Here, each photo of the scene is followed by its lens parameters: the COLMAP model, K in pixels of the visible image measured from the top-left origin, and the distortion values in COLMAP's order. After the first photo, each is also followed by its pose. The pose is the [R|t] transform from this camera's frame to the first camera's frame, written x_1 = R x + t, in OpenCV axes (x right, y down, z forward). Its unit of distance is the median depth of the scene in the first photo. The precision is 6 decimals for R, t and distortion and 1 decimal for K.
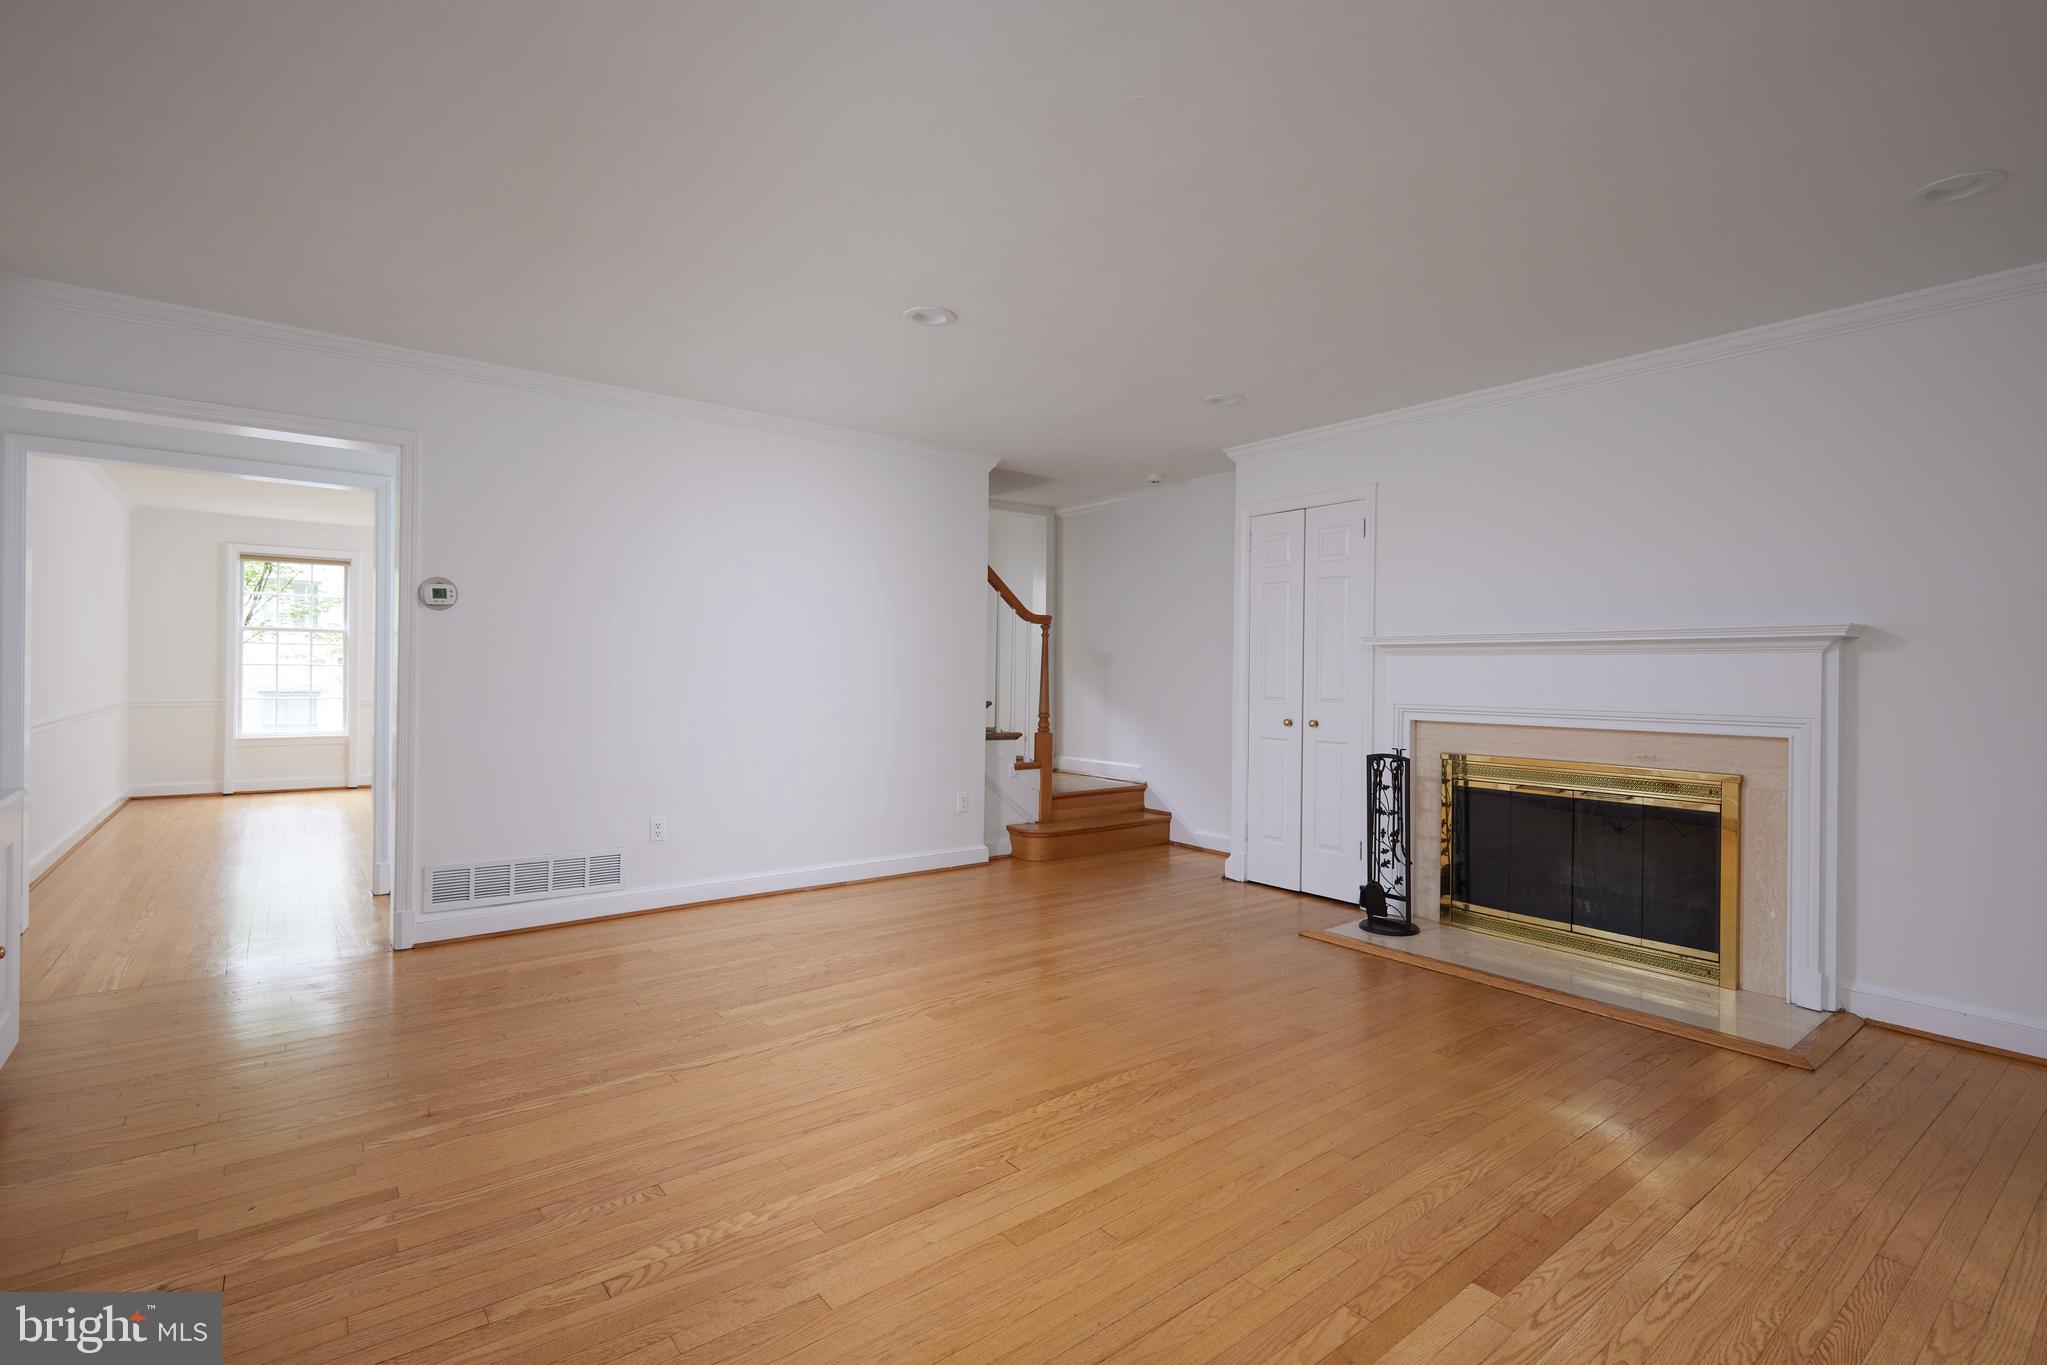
lens RADIAL K [[939.6, 0, 1020.8], [0, 939.6, 684.8], [0, 0, 1]] dist [0.002293, 0.000874]
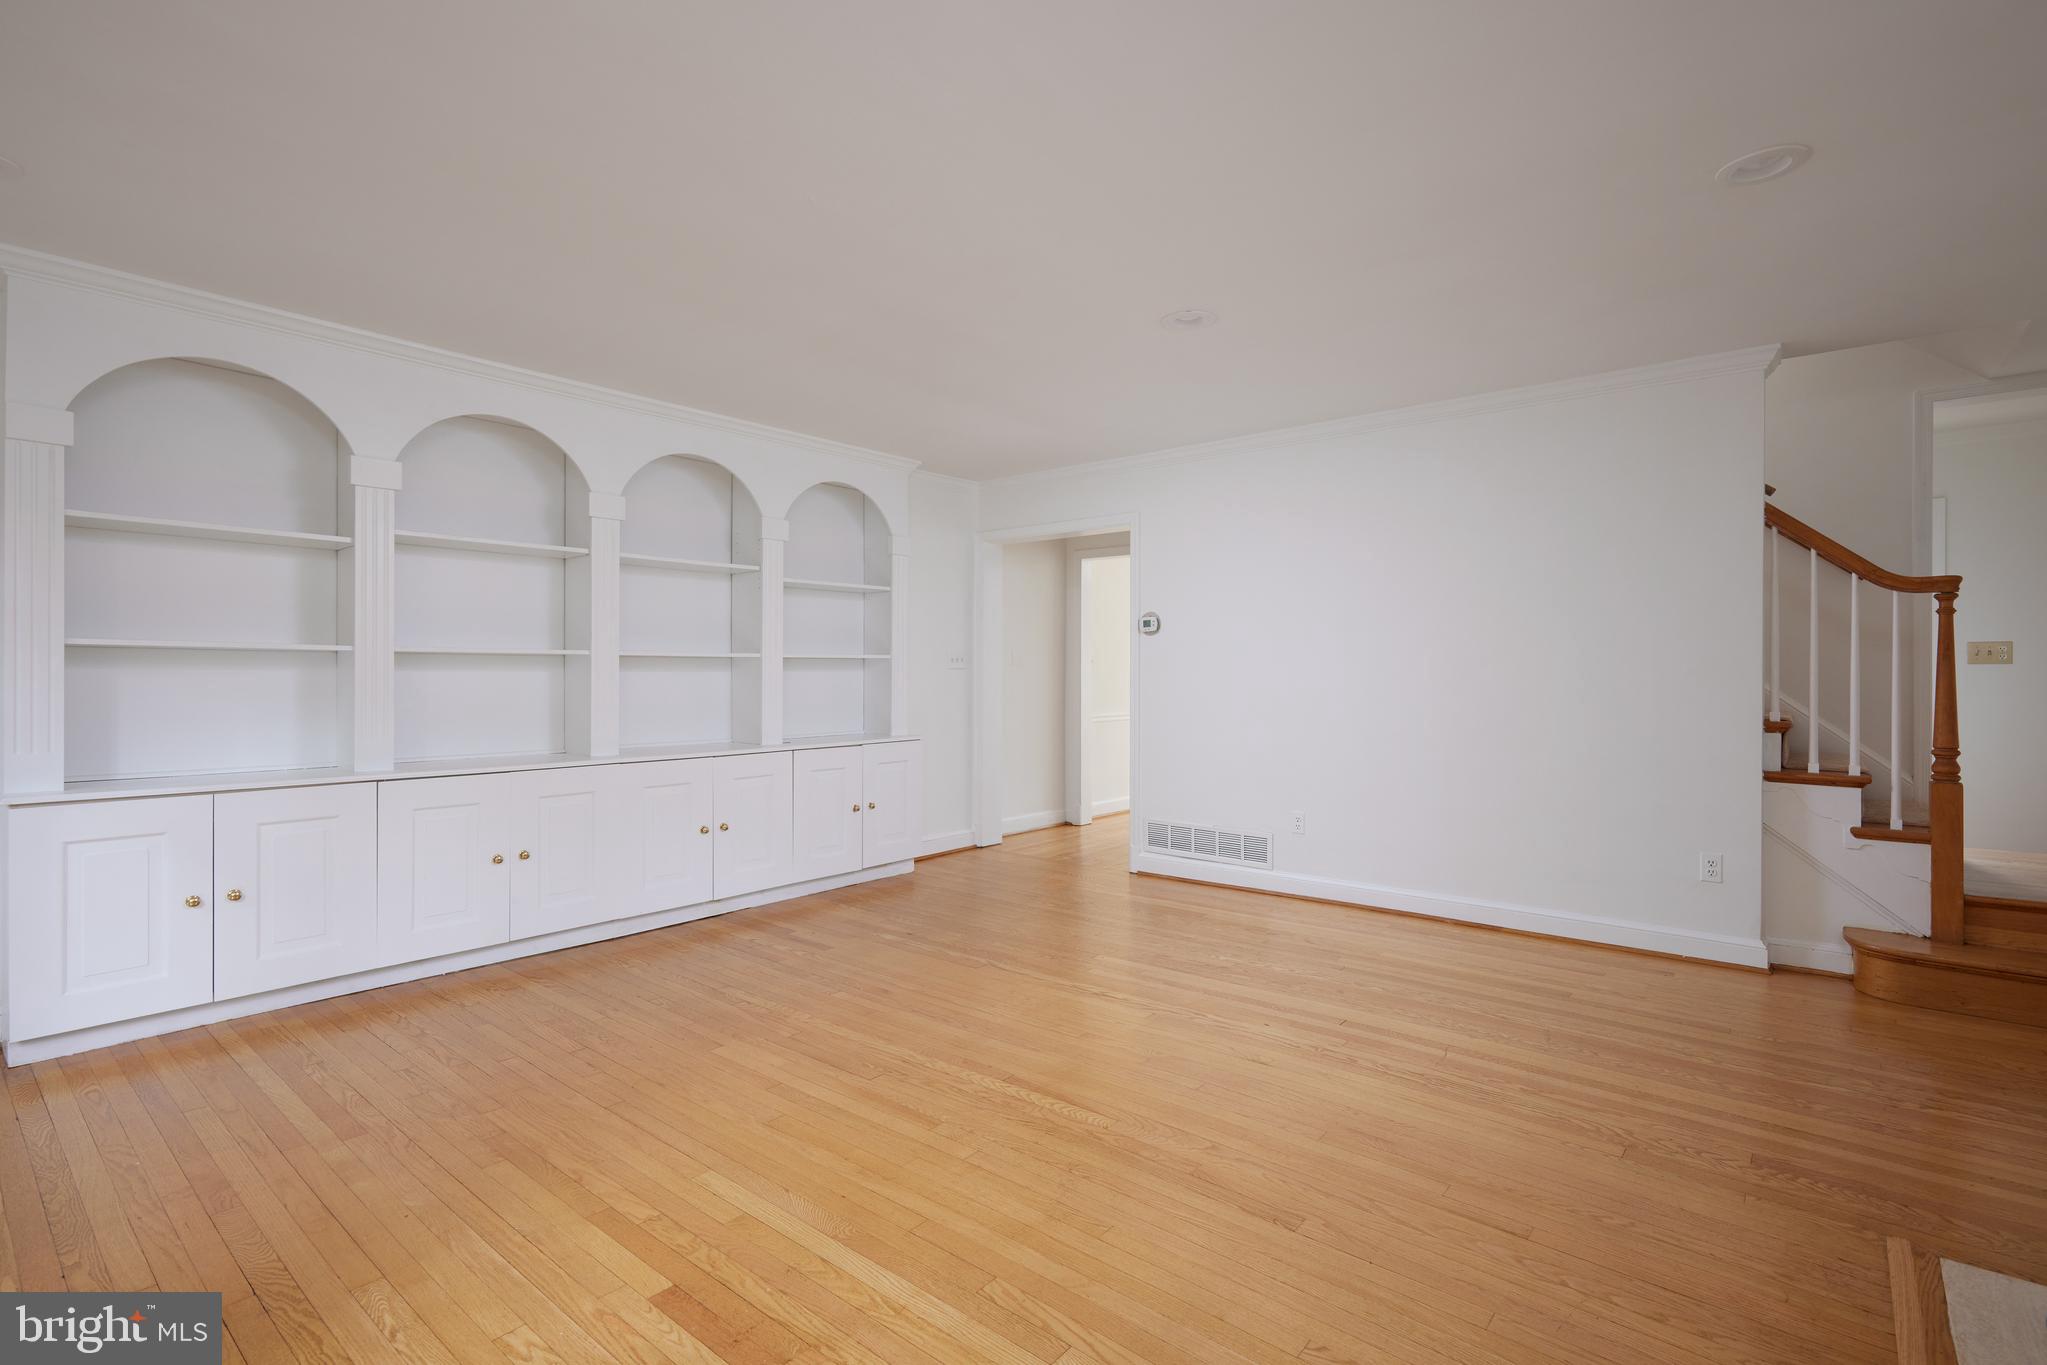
lens RADIAL K [[939.6, 0, 1038.2], [0, 939.6, 684.0], [0, 0, 1]] dist [0.002293, 0.000874]
pose [[0.227627, -0.000764, -0.973748, 0.726948], [-0.011502, 0.999928, -0.003473, -0.001204], [0.973680, 0.011991, 0.227602, 0.538683]]
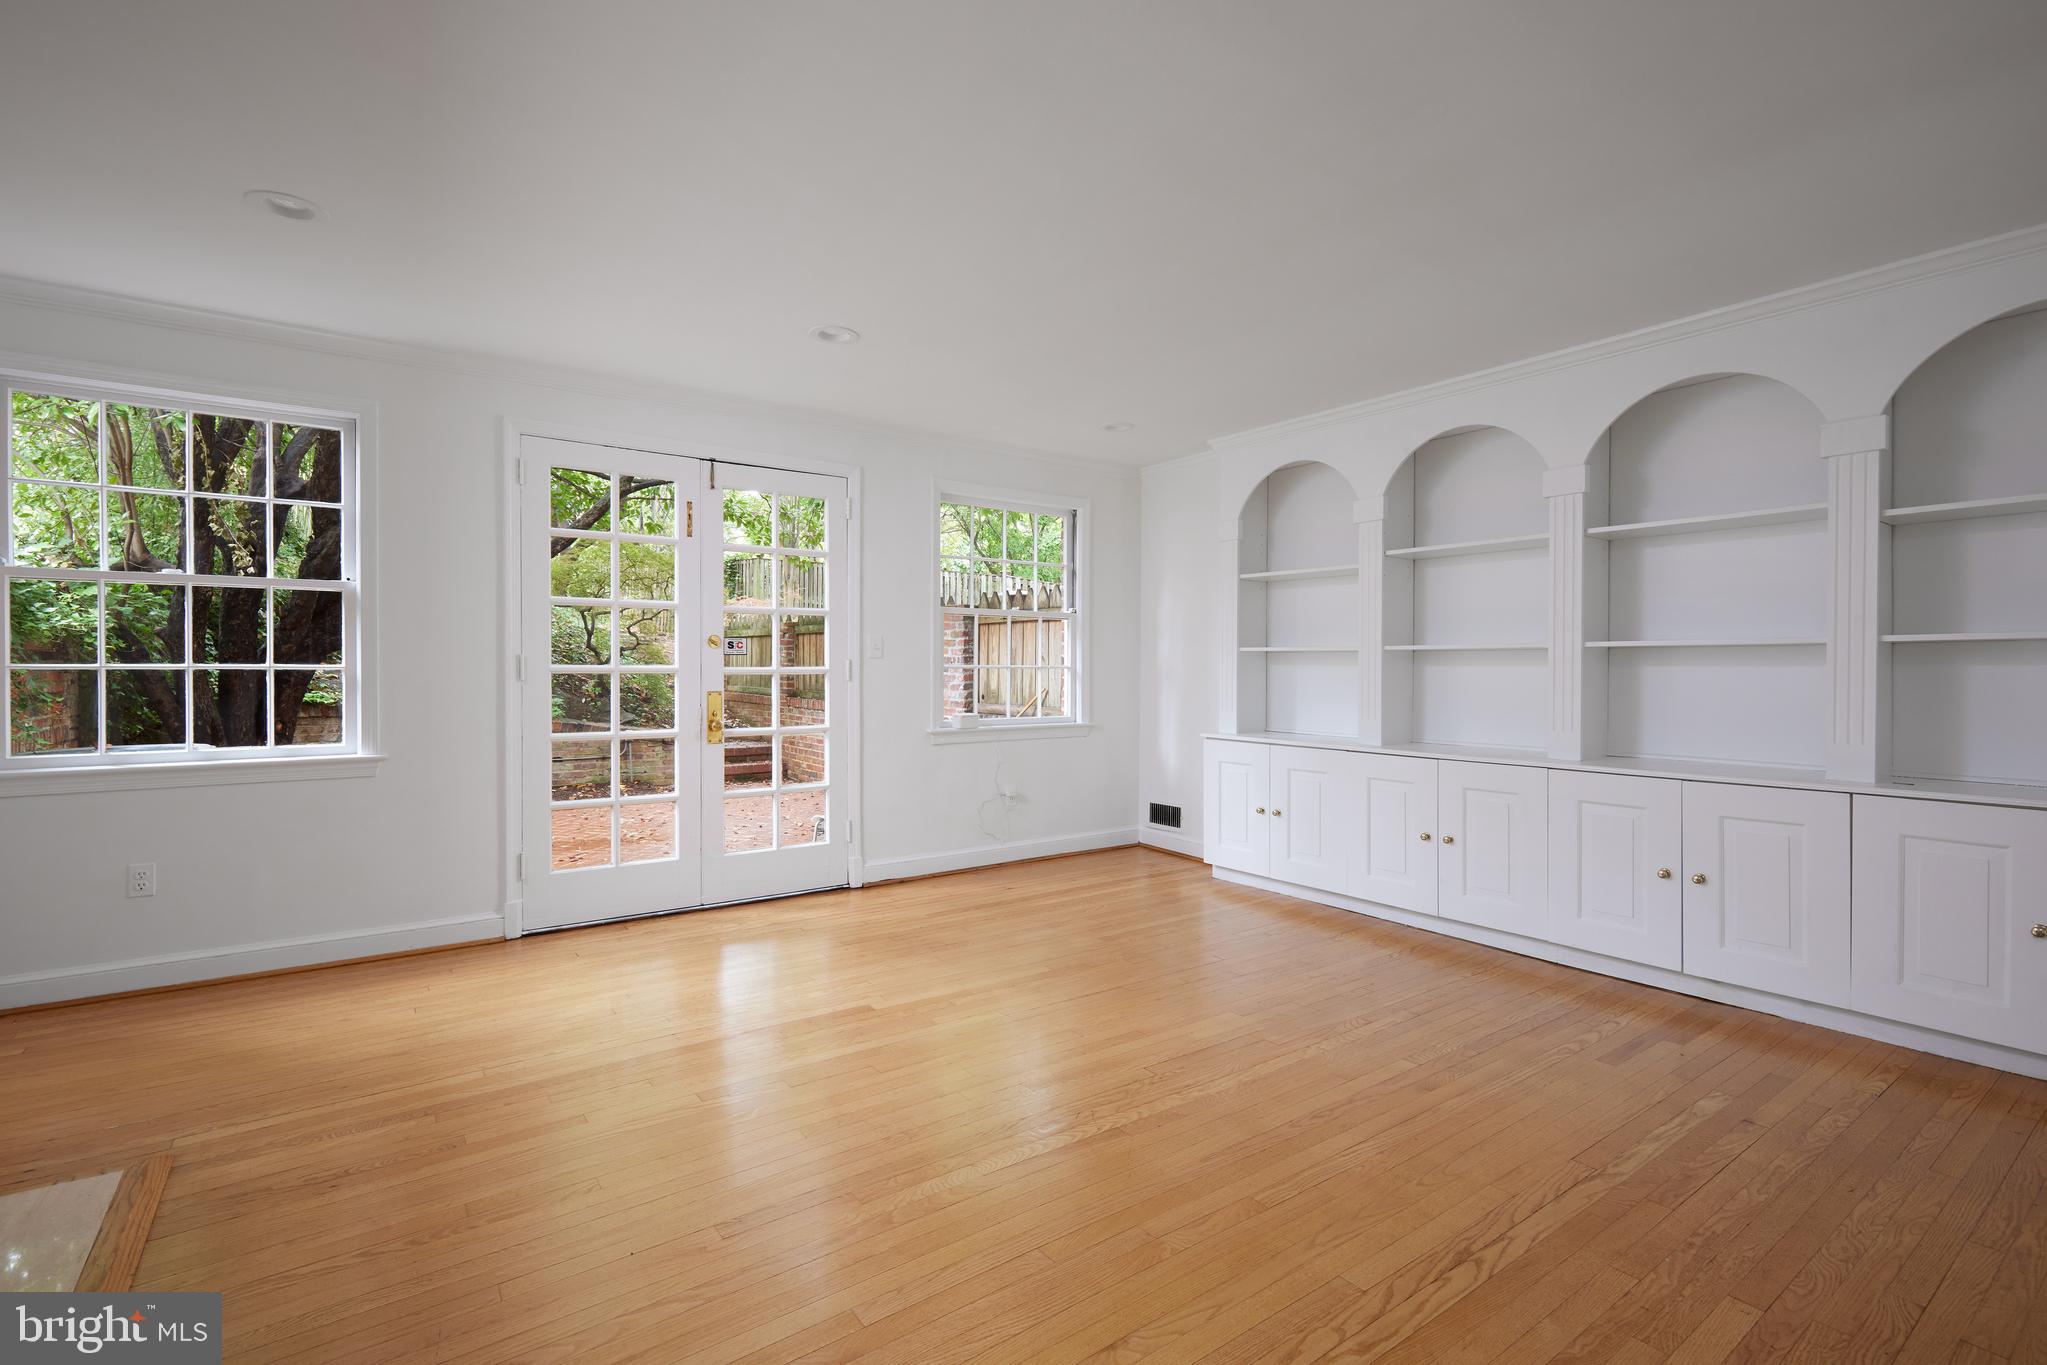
lens RADIAL K [[939.6, 0, 1027.8], [0, 939.6, 673.1], [0, 0, 1]] dist [0.002293, 0.000874]
pose [[-0.999613, -0.012635, 0.024791, 0.074361], [-0.012197, 0.999768, 0.017740, -0.016314], [-0.025009, 0.017431, -0.999535, 1.302180]]
